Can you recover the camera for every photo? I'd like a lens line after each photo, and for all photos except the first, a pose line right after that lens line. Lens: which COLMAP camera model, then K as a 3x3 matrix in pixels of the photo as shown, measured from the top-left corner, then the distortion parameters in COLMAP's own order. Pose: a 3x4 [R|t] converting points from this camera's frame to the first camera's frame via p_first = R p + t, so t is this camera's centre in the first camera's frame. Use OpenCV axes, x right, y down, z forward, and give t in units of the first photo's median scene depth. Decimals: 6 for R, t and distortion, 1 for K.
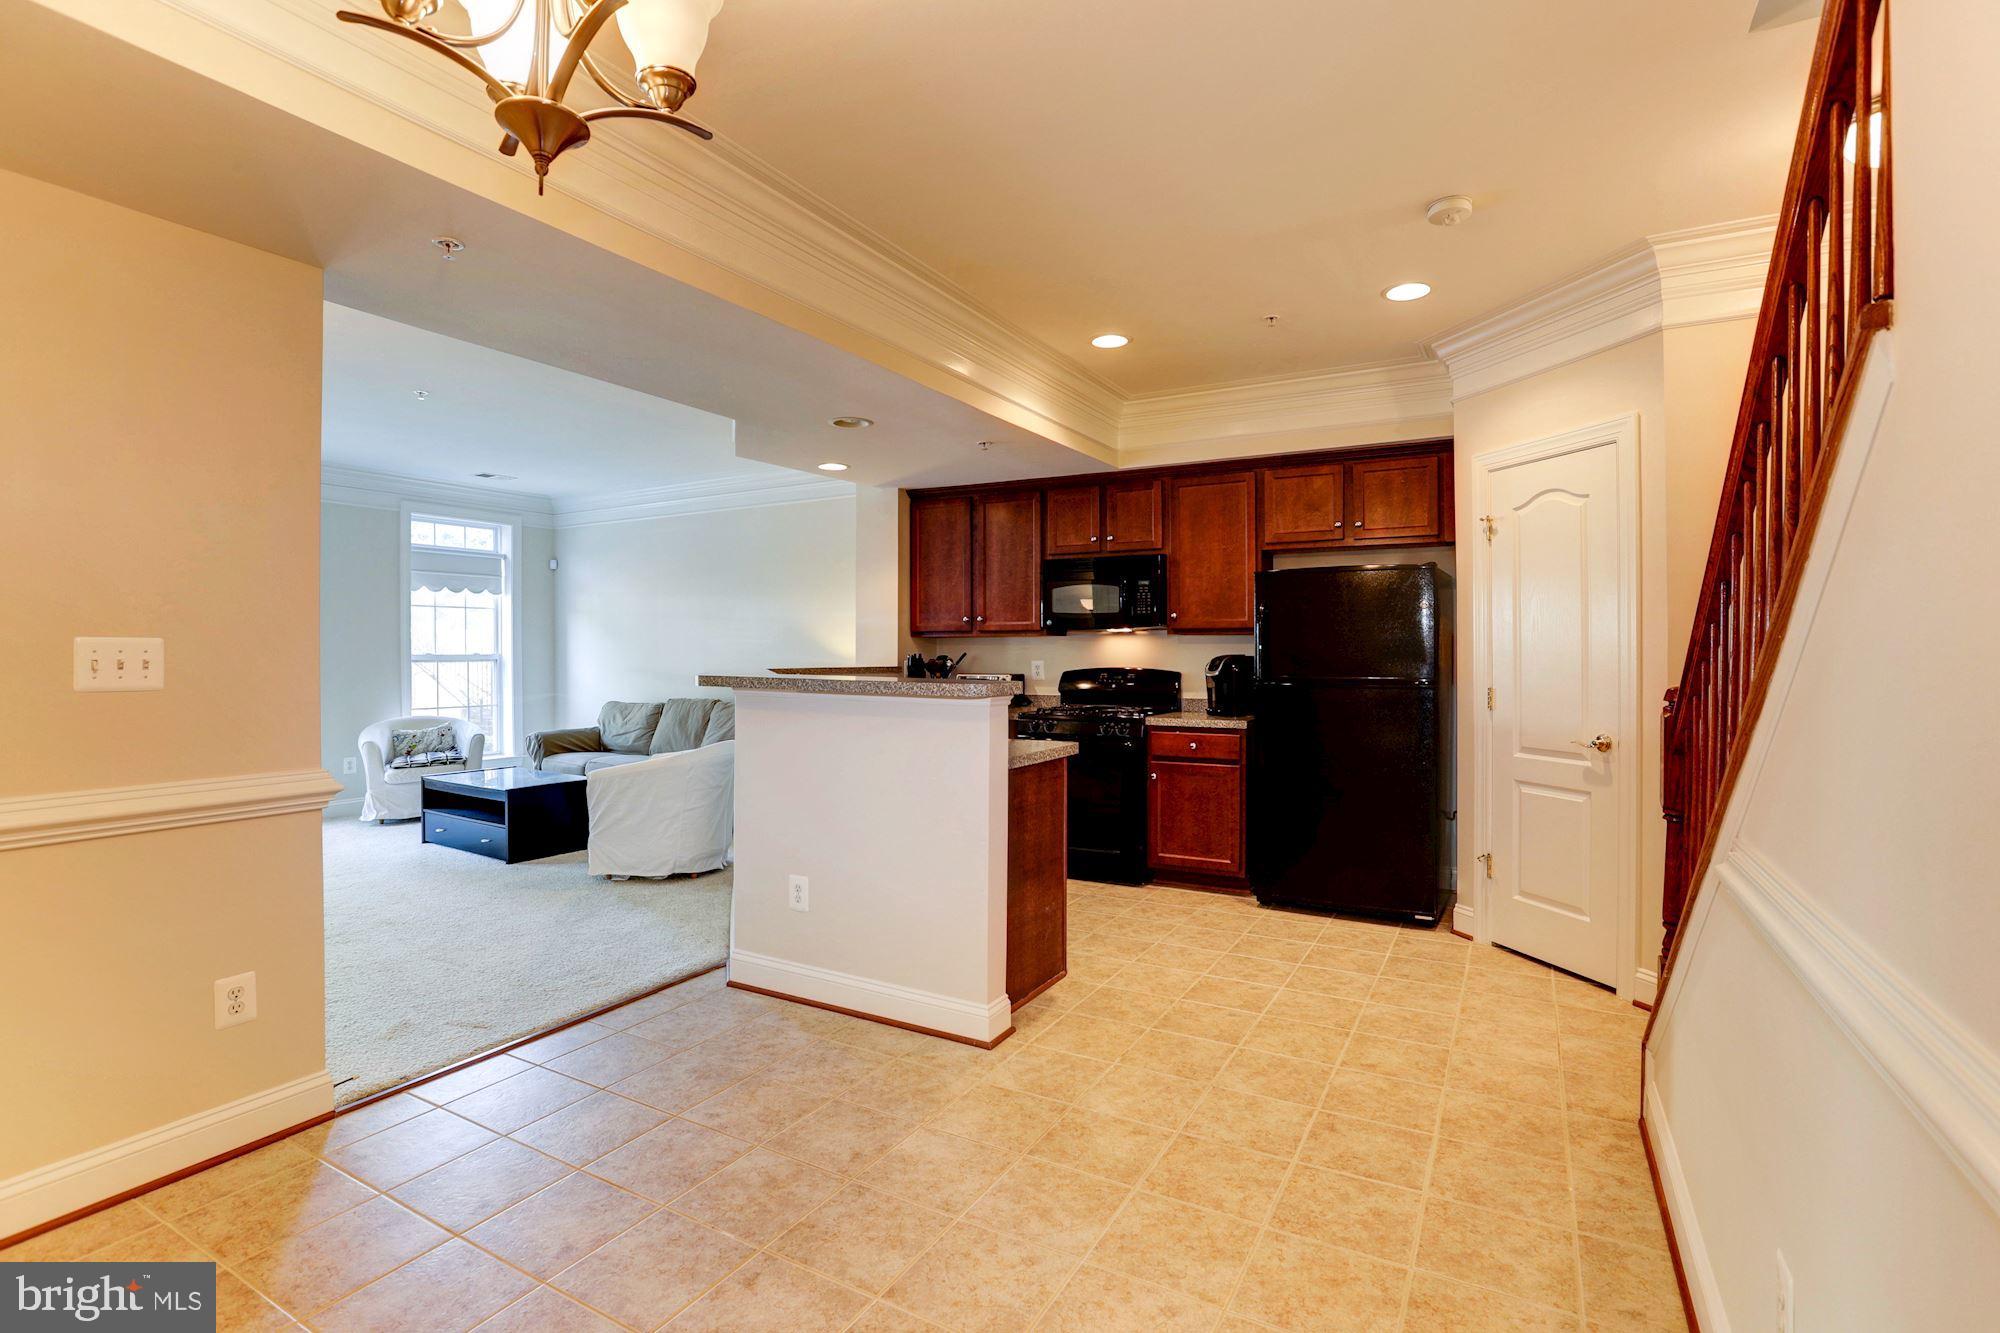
lens RADIAL K [[925.5, 0, 1010.1], [0, 925.5, 649.8], [0, 0, 1]] dist [-0.039668, 0.012958]
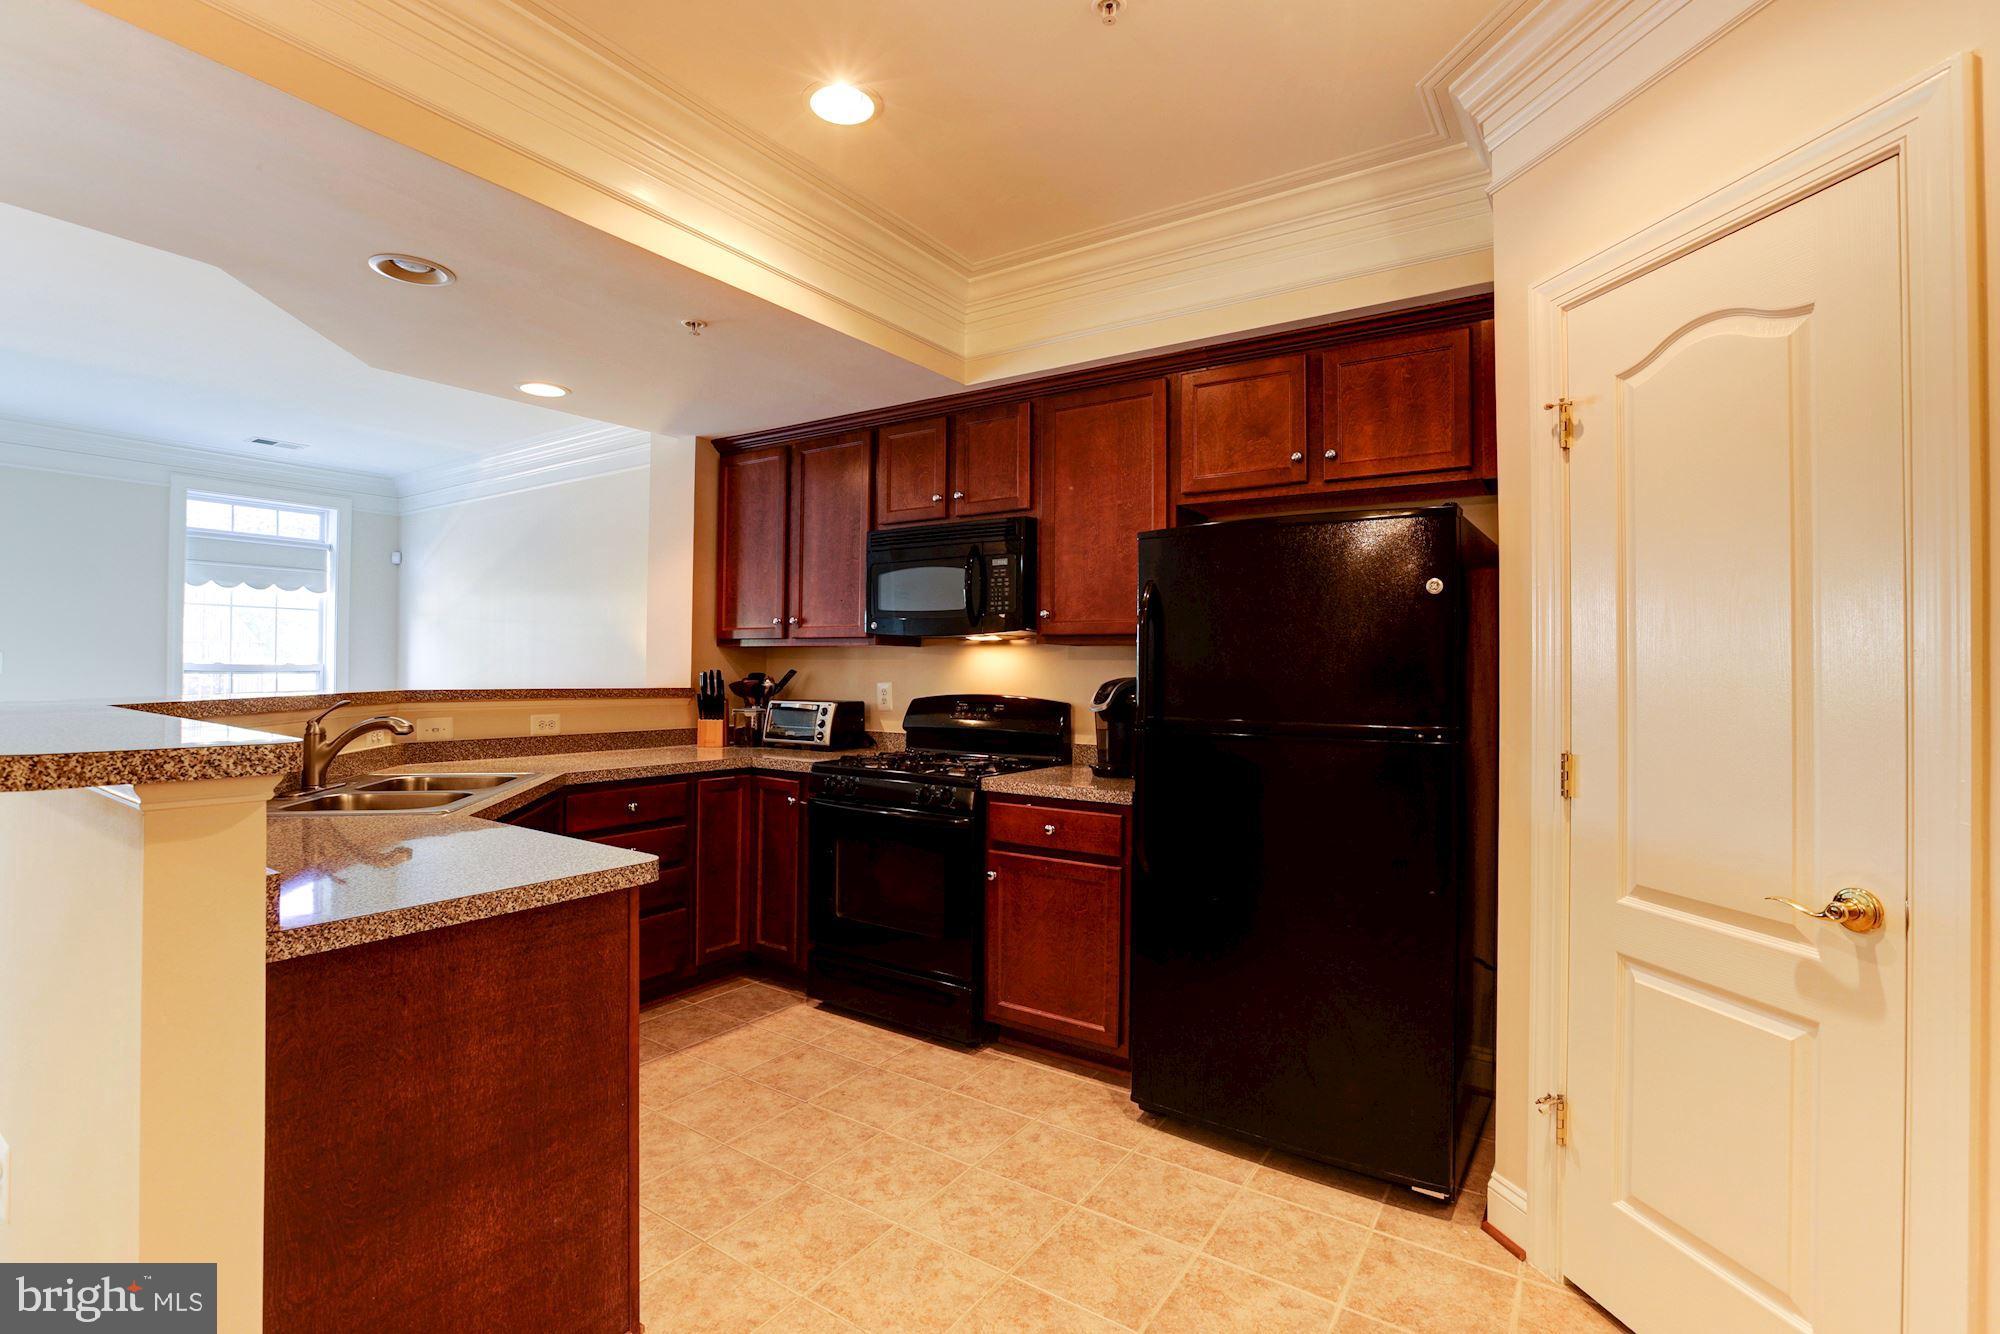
lens RADIAL K [[925.5, 0, 1003.0], [0, 925.5, 652.6], [0, 0, 1]] dist [-0.039668, 0.012958]
pose [[0.997184, 0.010554, -0.074244, 0.243047], [-0.011774, 0.999802, -0.016022, -0.000546], [0.074060, 0.016851, 0.997111, 0.459161]]
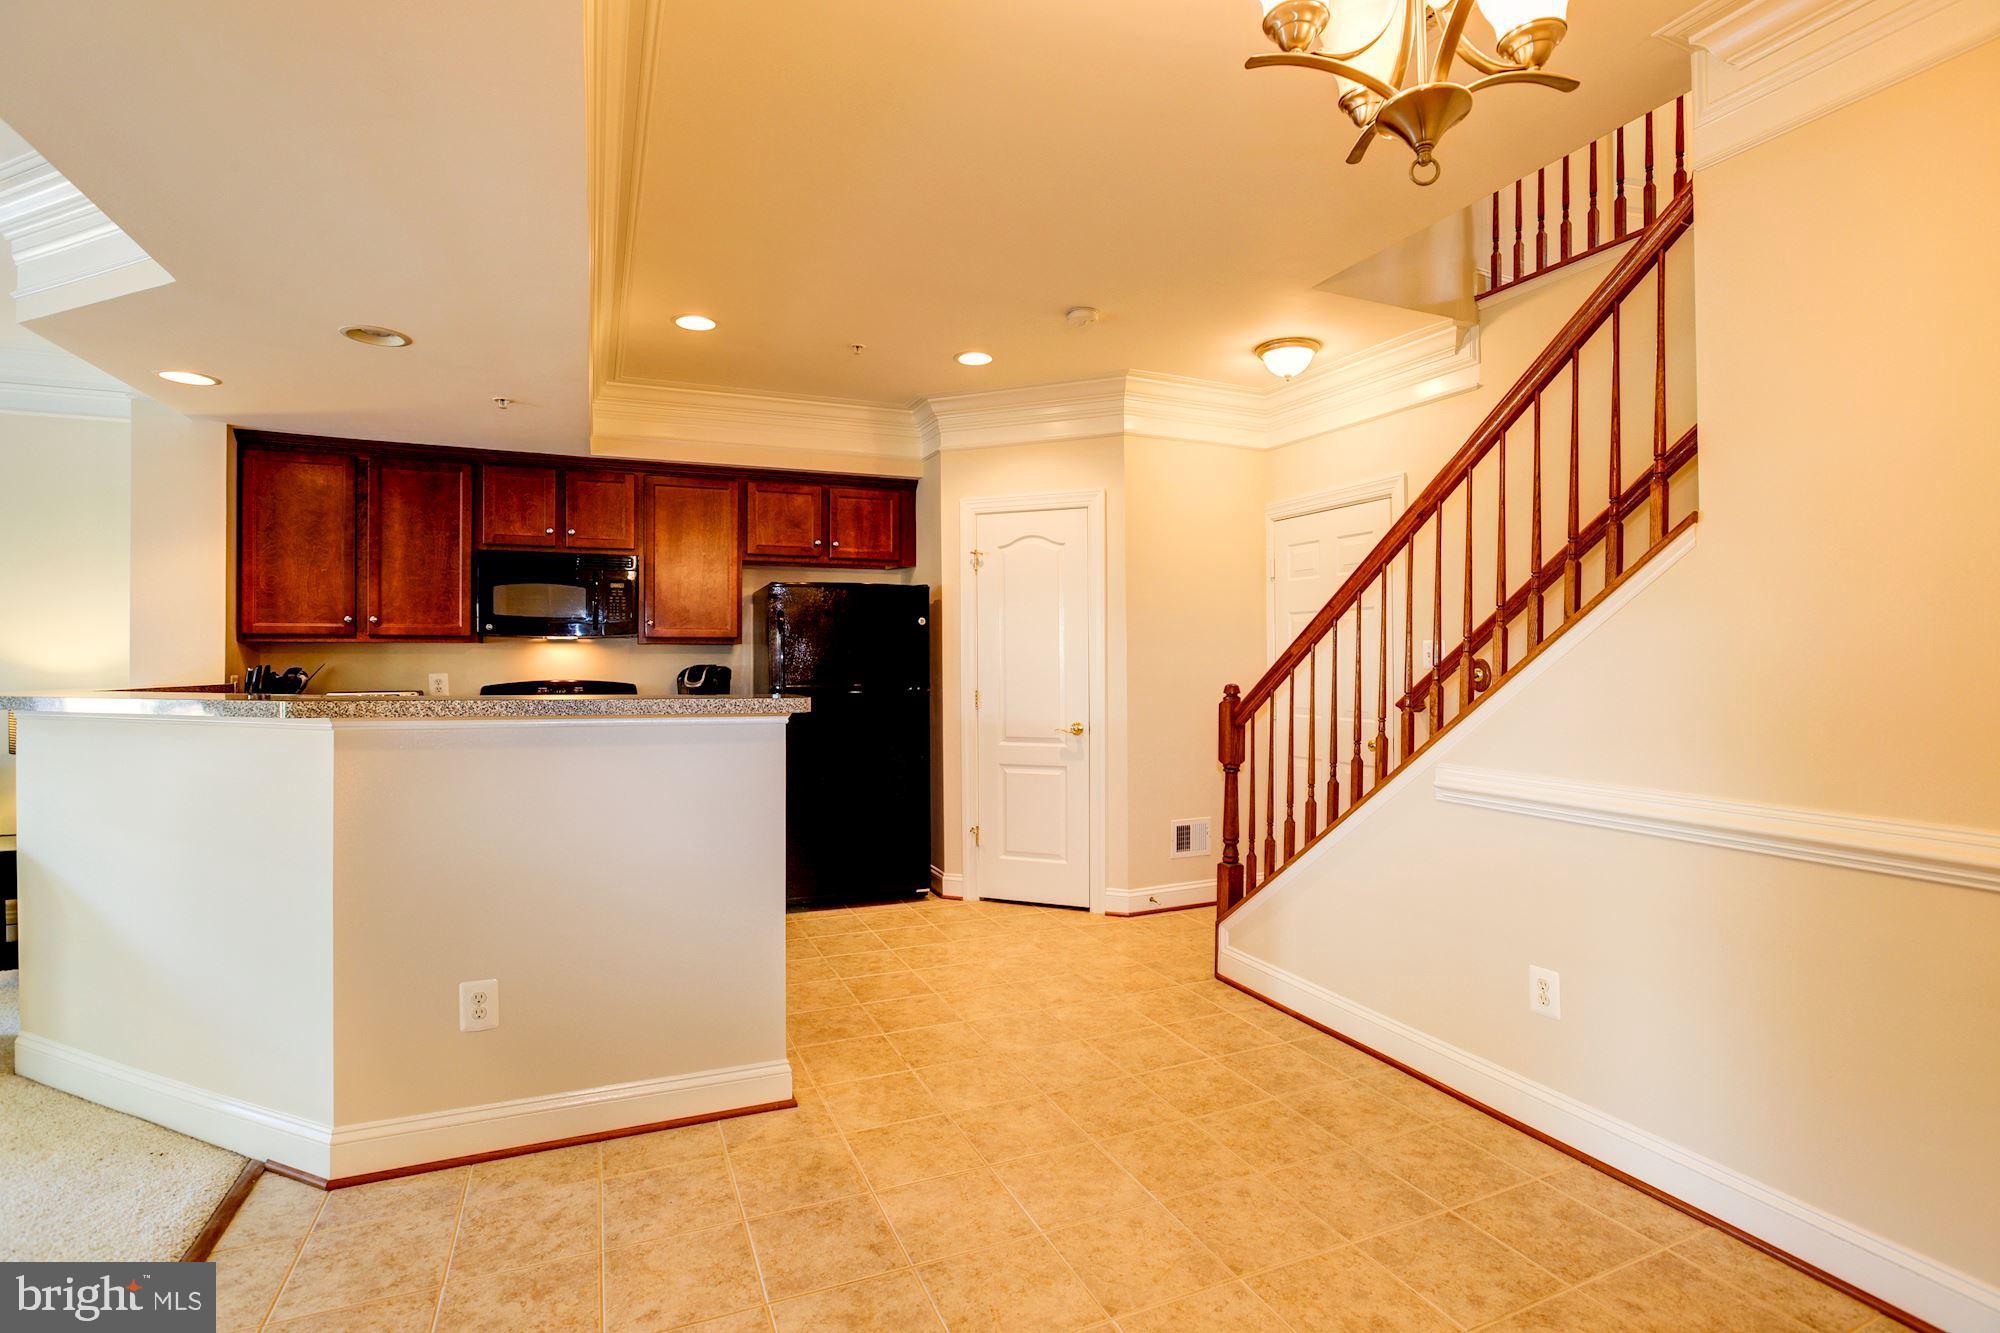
lens RADIAL K [[925.5, 0, 977.5], [0, 925.5, 662.6], [0, 0, 1]] dist [-0.039668, 0.012958]
pose [[0.619090, -0.001691, 0.785318, -0.423782], [0.000535, 0.999998, 0.001731, 0.001089], [-0.785320, -0.000652, 0.619090, 0.214163]]
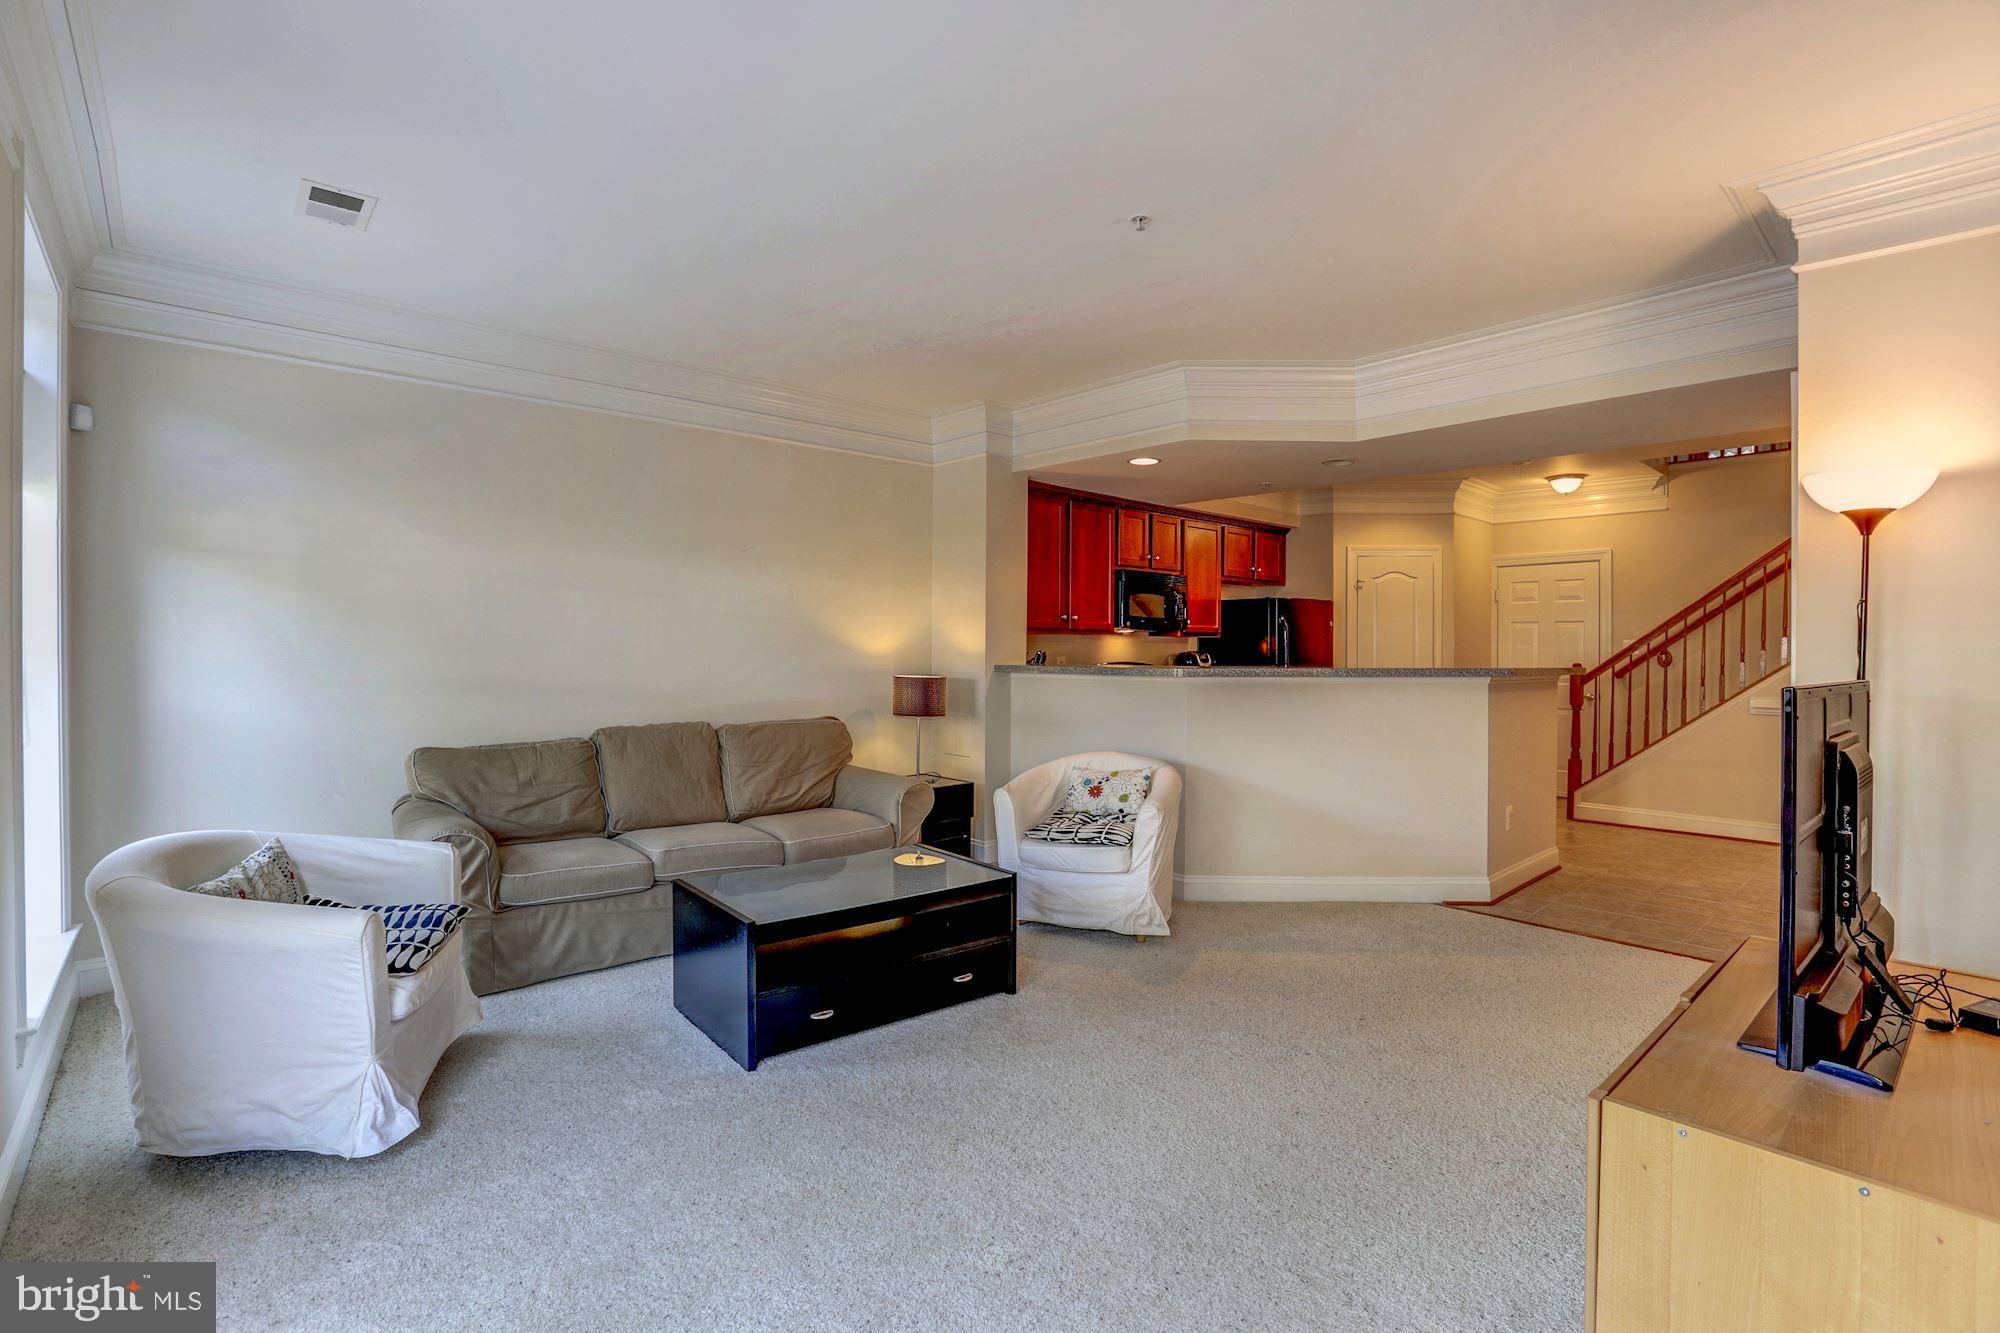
lens RADIAL K [[925.5, 0, 988.3], [0, 925.5, 665.6], [0, 0, 1]] dist [-0.039668, 0.012958]
pose [[0.311976, -0.012185, 0.950012, -1.455485], [-0.002596, 0.999903, 0.013677, 0.007902], [-0.950086, -0.006734, 0.311914, 1.060565]]
